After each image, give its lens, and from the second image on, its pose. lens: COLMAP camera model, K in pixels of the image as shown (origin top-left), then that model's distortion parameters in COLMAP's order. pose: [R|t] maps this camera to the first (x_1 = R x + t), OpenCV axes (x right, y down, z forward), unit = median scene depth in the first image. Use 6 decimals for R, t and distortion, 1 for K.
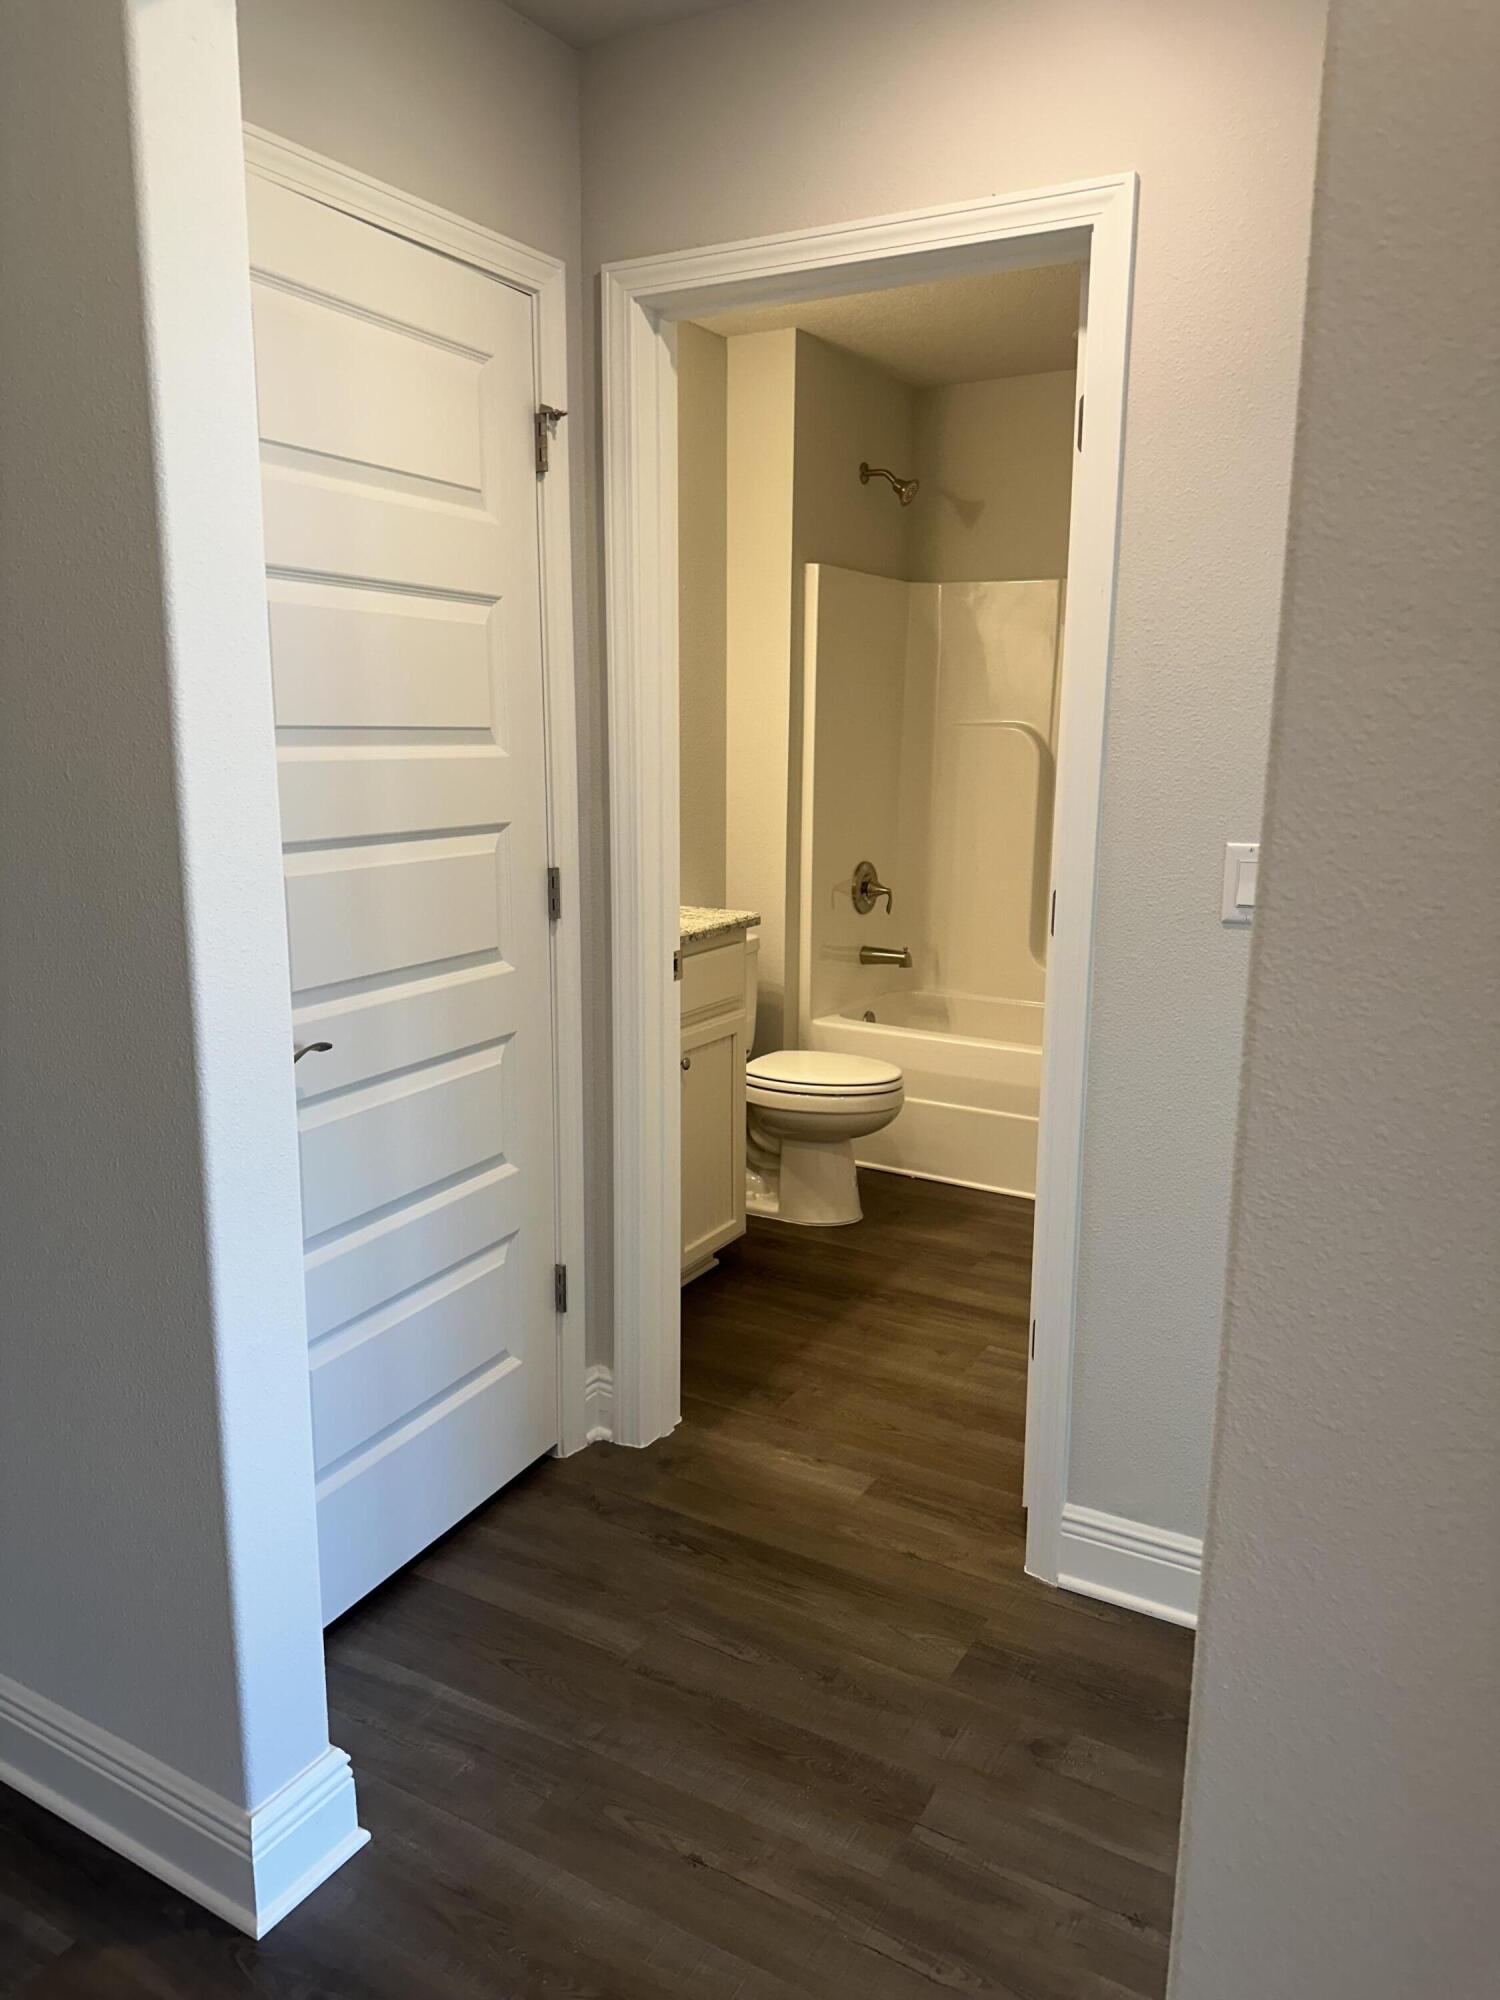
lens RADIAL K [[1403.2, 0, 760.0], [0, 1403.2, 1007.0], [0, 0, 1]] dist [0.118371, -0.154705]
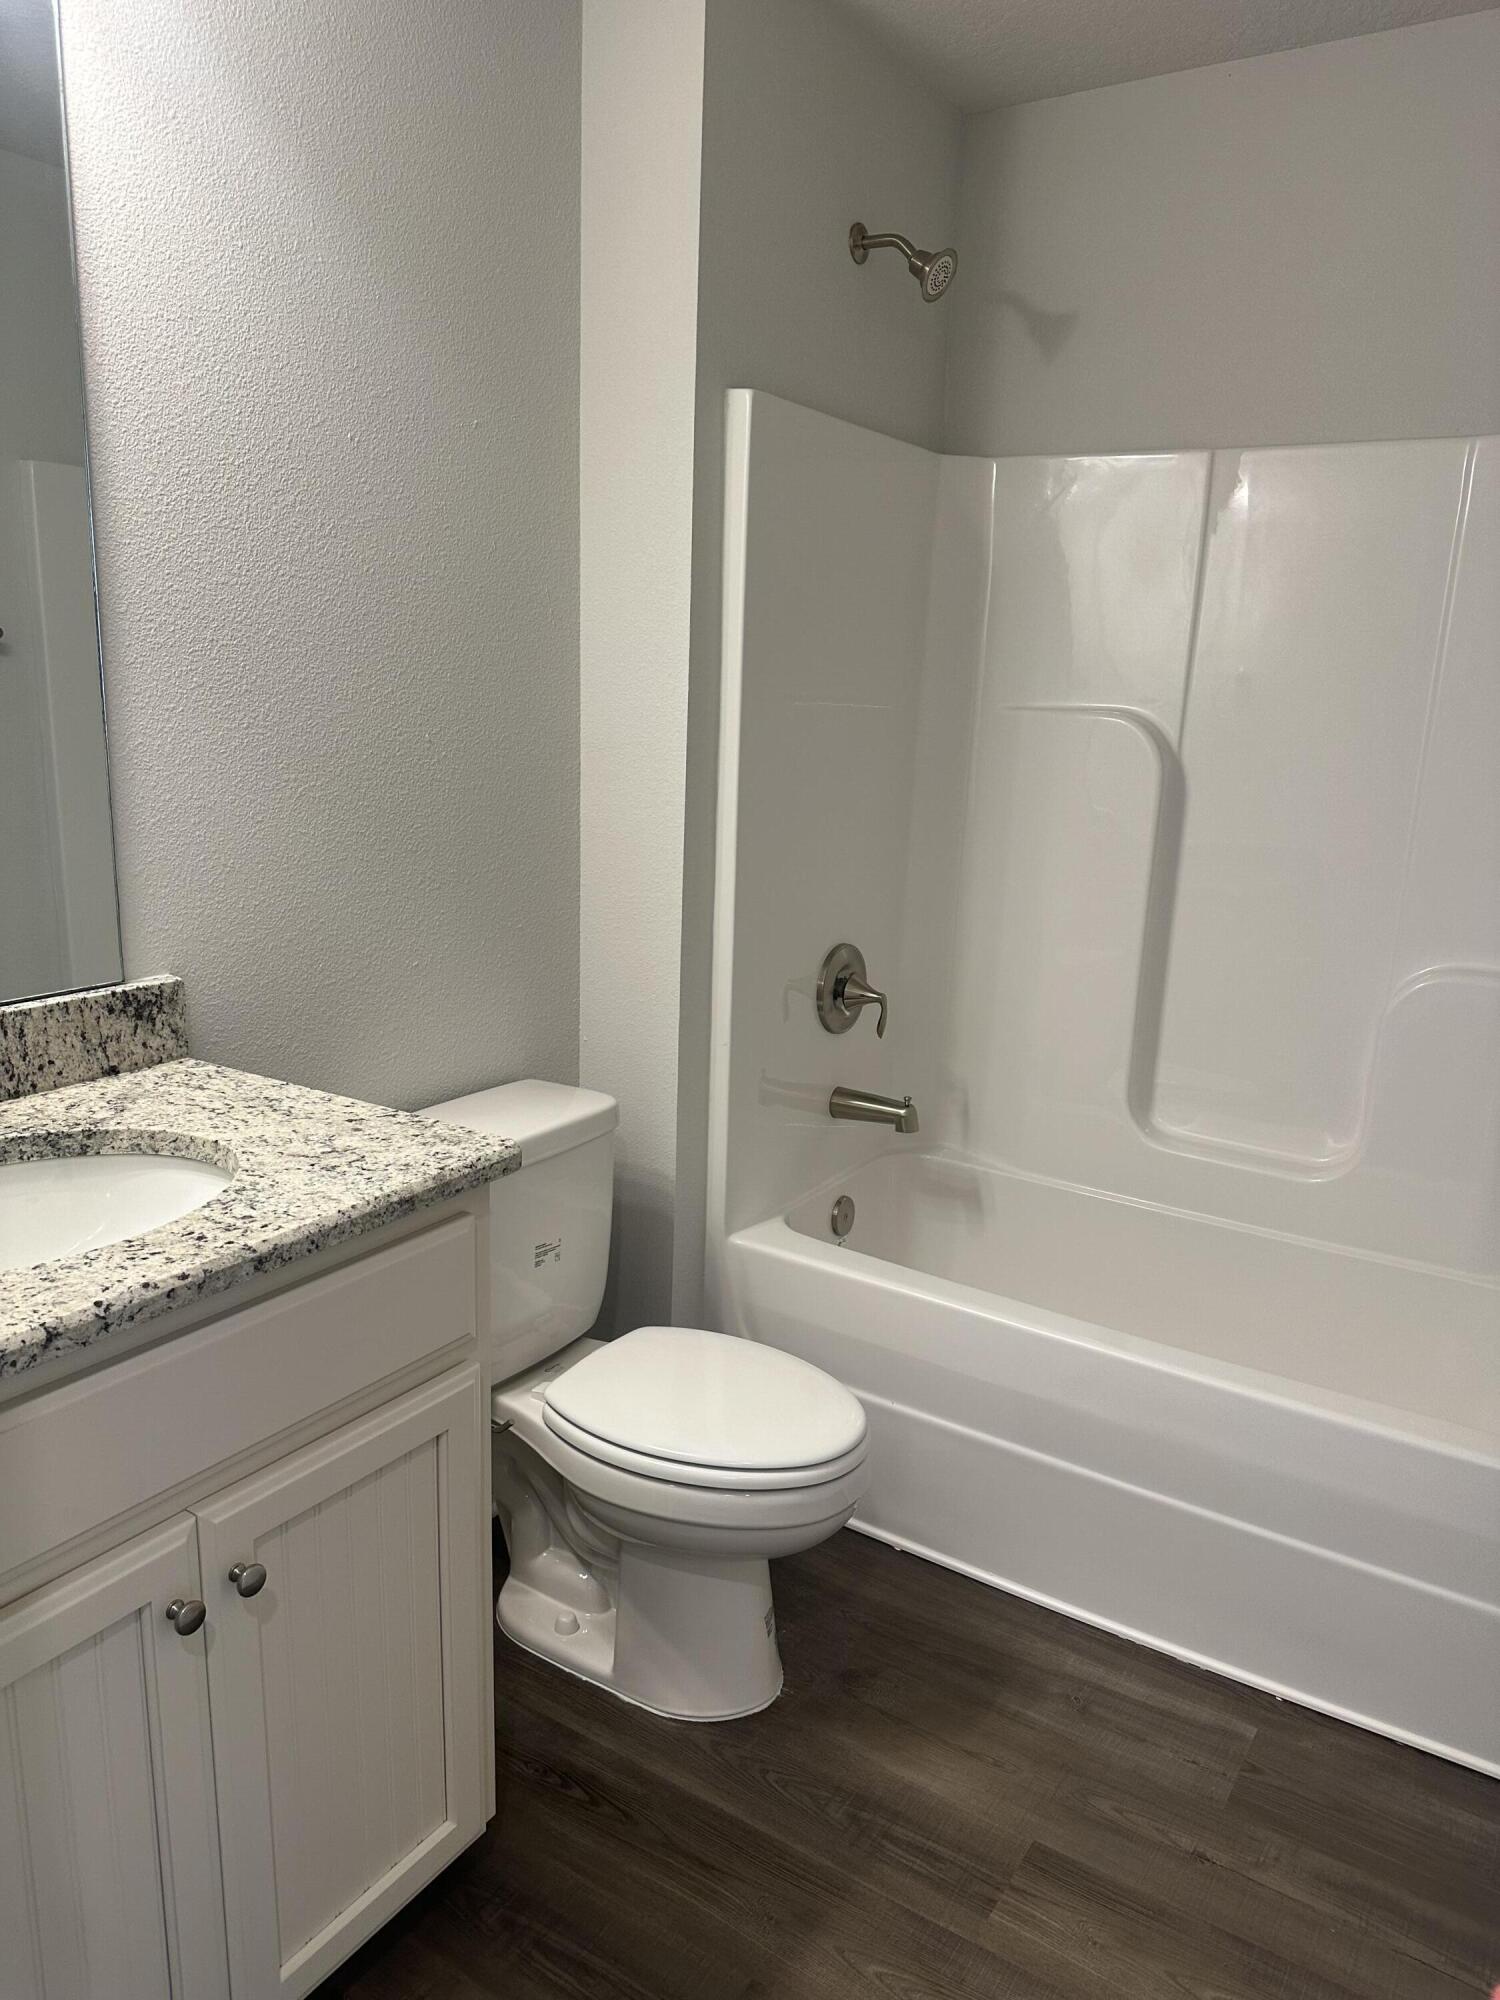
lens RADIAL K [[1403.2, 0, 760.0], [0, 1403.2, 1007.0], [0, 0, 1]] dist [0.118371, -0.154705]
pose [[0.998286, 0.035747, -0.046341, 0.069092], [-0.034663, 0.999111, 0.023987, -0.090948], [0.047157, -0.022340, 0.998638, 0.427716]]
